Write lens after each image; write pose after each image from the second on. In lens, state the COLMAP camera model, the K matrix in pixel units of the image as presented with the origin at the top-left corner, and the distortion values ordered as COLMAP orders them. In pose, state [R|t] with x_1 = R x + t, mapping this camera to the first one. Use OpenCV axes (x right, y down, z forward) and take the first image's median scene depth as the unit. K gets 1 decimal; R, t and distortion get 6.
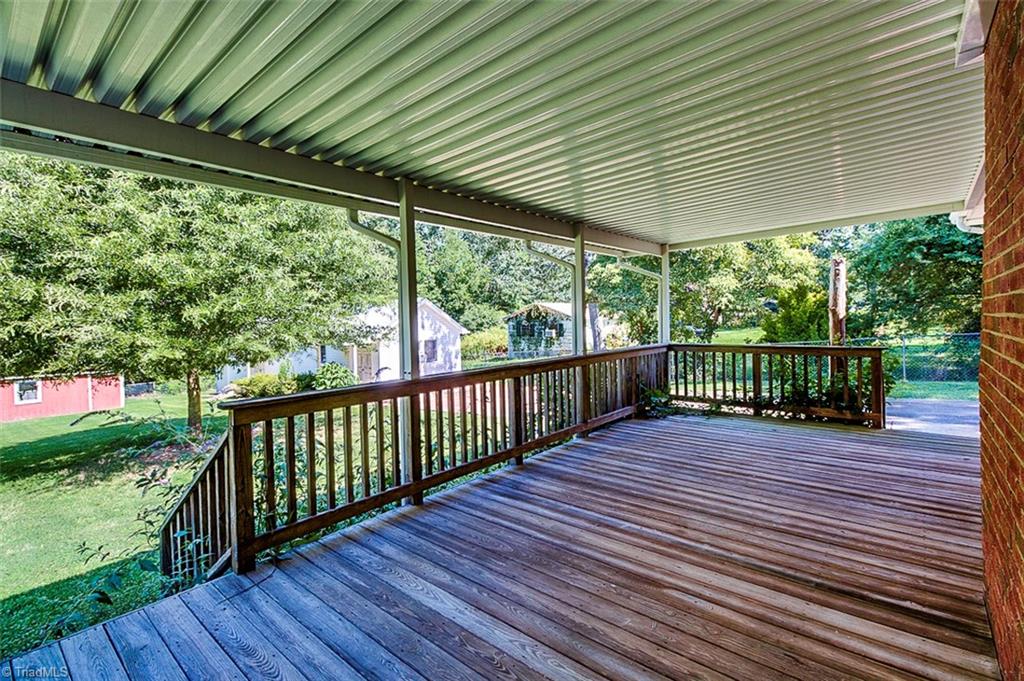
lens RADIAL K [[461.1, 0, 512.0], [0, 461.1, 340.5], [0, 0, 1]] dist [0.063767, 0.000000]
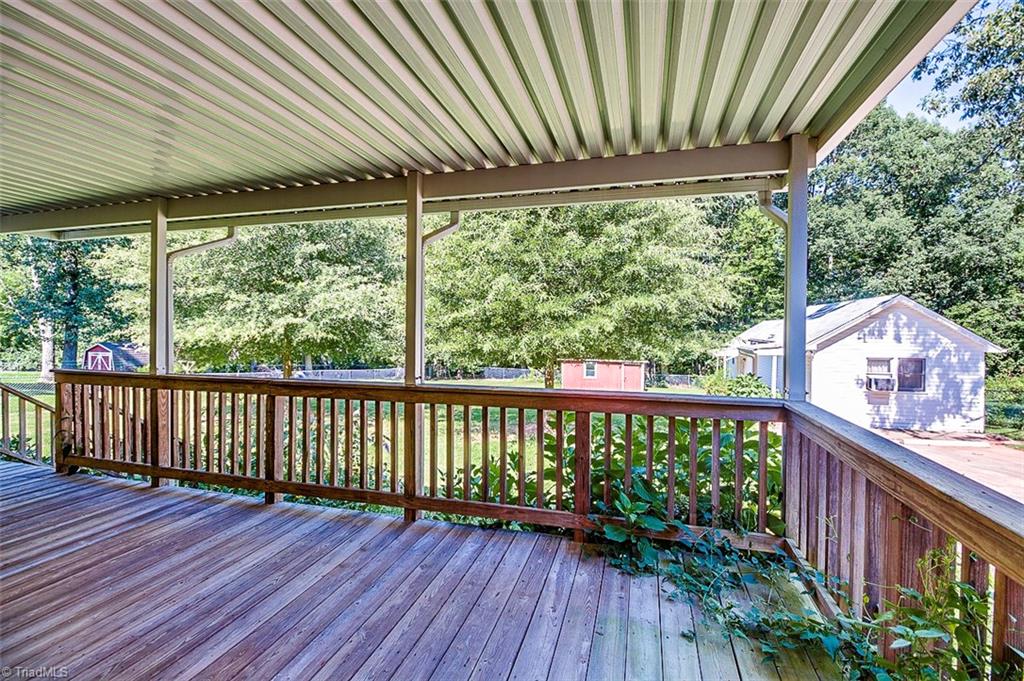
lens RADIAL K [[472.5, 0, 512.0], [0, 472.5, 340.5], [0, 0, 1]] dist [0.001109, -0.010872]
pose [[0.418639, 0.052482, -0.906635, 0.885359], [-0.059914, 0.997750, 0.030090, -0.062937], [0.906174, 0.041723, 0.420841, 0.982752]]
